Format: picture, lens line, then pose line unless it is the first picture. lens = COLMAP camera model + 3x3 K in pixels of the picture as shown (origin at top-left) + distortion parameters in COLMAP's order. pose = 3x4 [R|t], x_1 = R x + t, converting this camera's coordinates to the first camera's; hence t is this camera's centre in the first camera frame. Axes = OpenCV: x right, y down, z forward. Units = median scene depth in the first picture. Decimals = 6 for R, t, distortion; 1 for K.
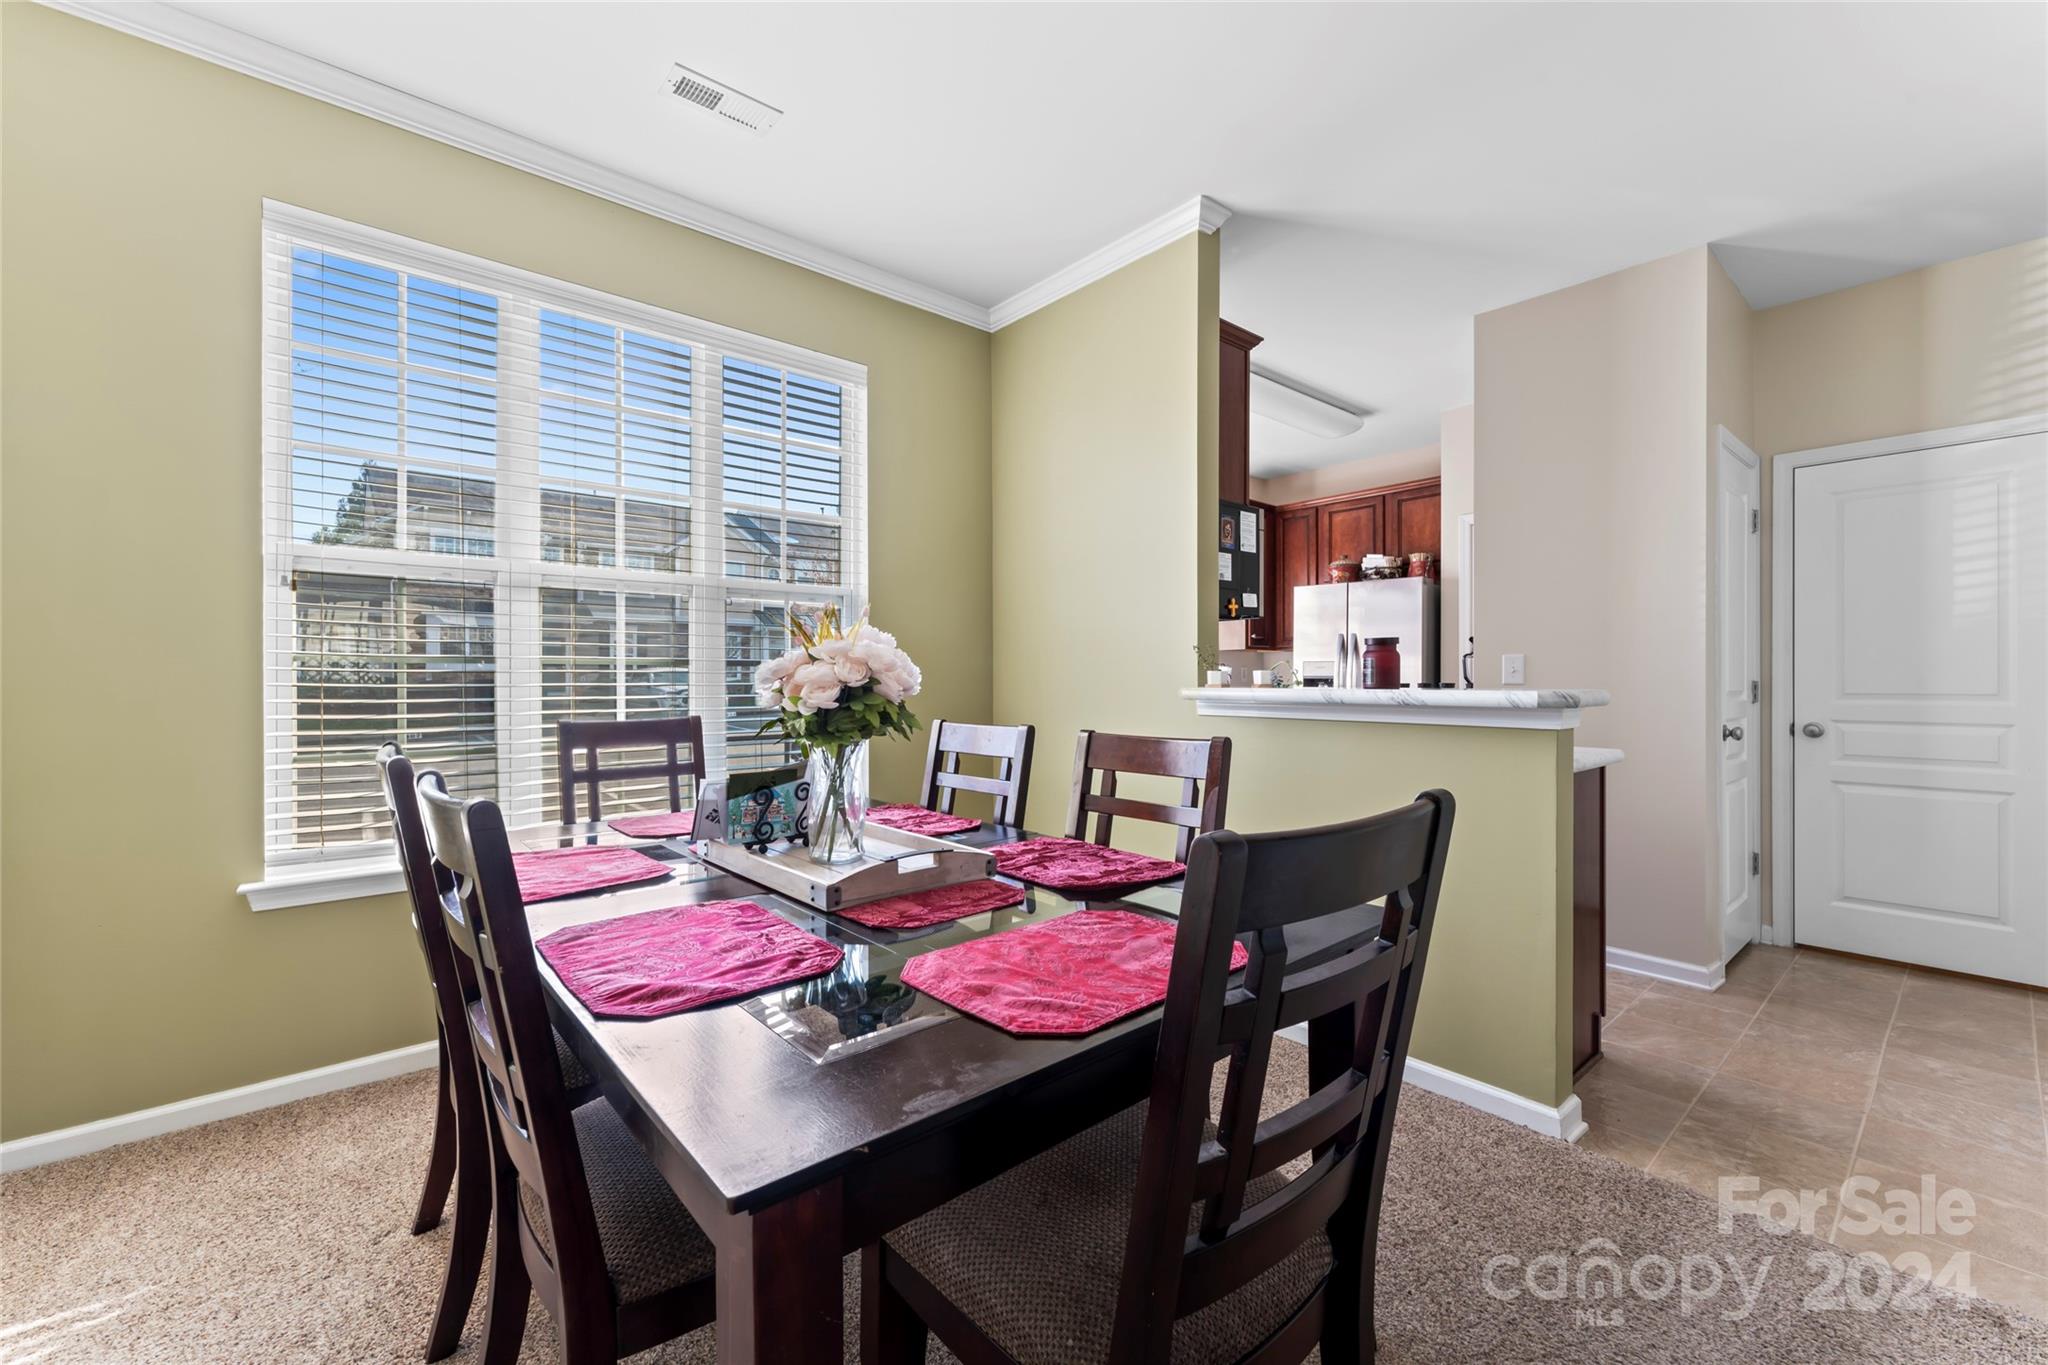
lens RADIAL K [[819.5, 0, 1016.4], [0, 819.5, 682.3], [0, 0, 1]] dist [-0.003814, -0.000924]
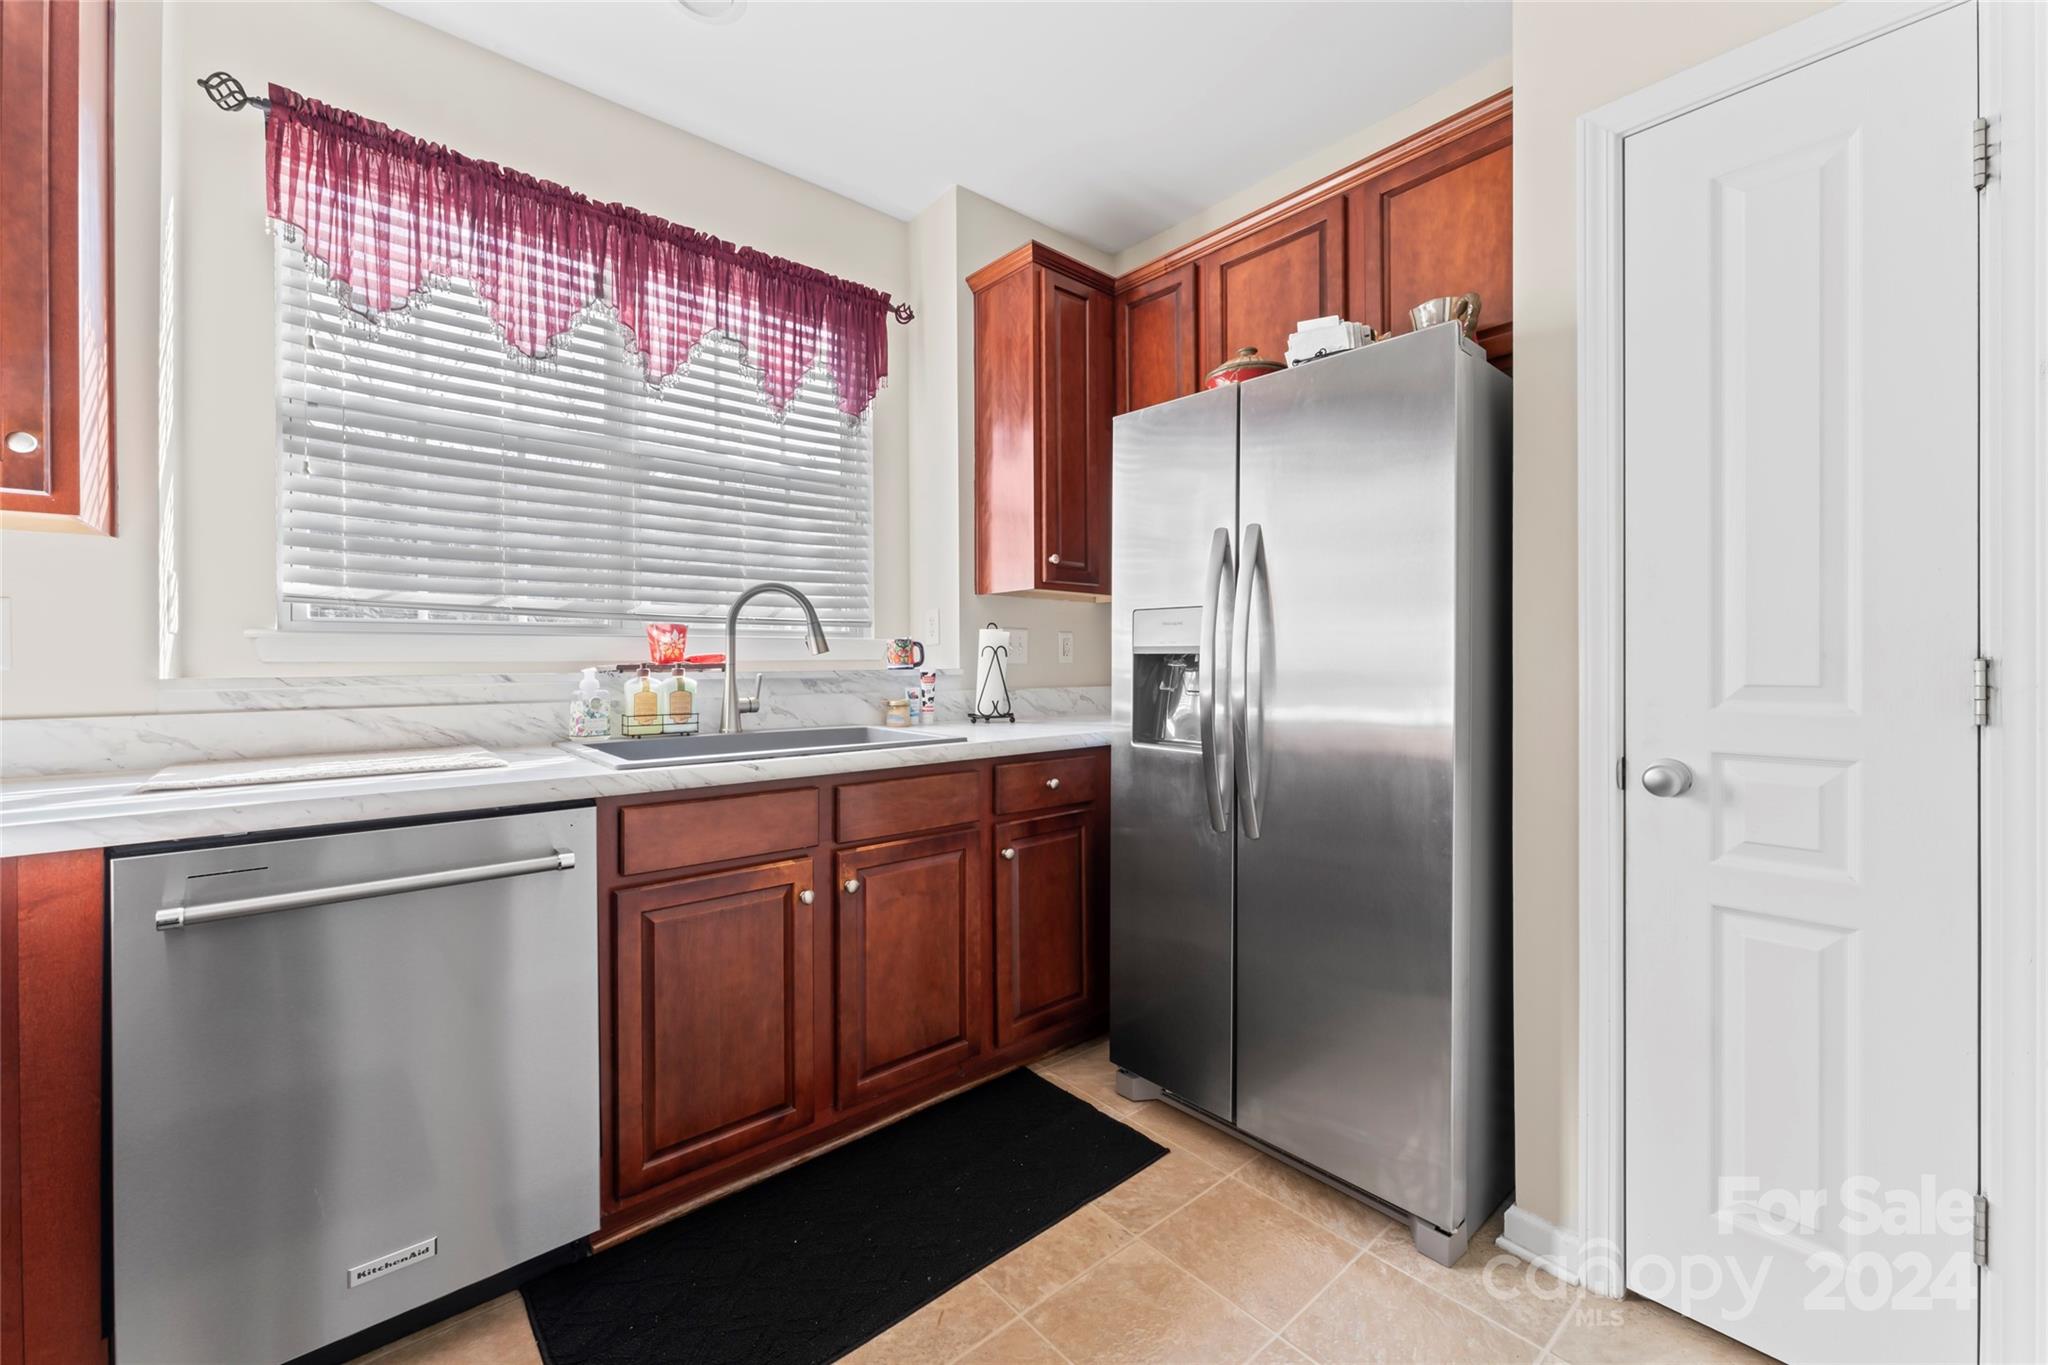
lens RADIAL K [[819.5, 0, 1004.8], [0, 819.5, 669.2], [0, 0, 1]] dist [-0.003814, -0.000924]
pose [[0.999928, -0.008794, 0.008198, 0.193464], [0.008749, 0.999946, 0.005545, -0.000089], [-0.008246, -0.005473, 0.999951, 0.419092]]
